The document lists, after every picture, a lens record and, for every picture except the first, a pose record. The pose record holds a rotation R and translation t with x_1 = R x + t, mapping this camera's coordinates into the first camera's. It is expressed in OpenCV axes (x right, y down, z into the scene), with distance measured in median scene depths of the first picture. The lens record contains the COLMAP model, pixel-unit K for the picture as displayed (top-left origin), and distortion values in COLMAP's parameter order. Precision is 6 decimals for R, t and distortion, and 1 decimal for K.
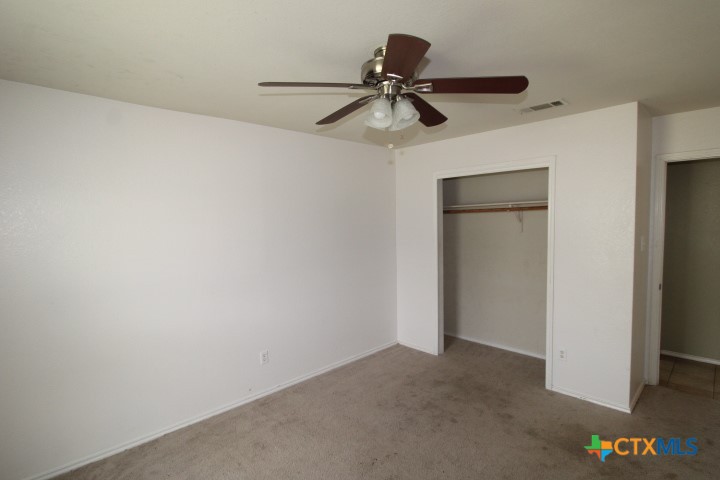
lens RADIAL K [[361.1, 0, 361.0], [0, 361.1, 243.7], [0, 0, 1]] dist [0.005364, -0.014240]
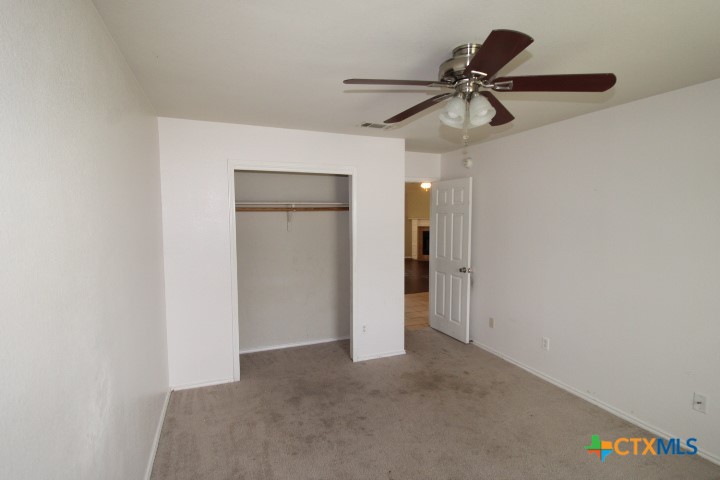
lens RADIAL K [[361.1, 0, 361.0], [0, 361.1, 243.7], [0, 0, 1]] dist [0.005364, -0.014240]
pose [[0.376229, -0.054424, 0.924927, -0.573455], [0.055923, 0.997787, 0.035963, -0.028378], [-0.924837, 0.038195, 0.378440, 0.532084]]
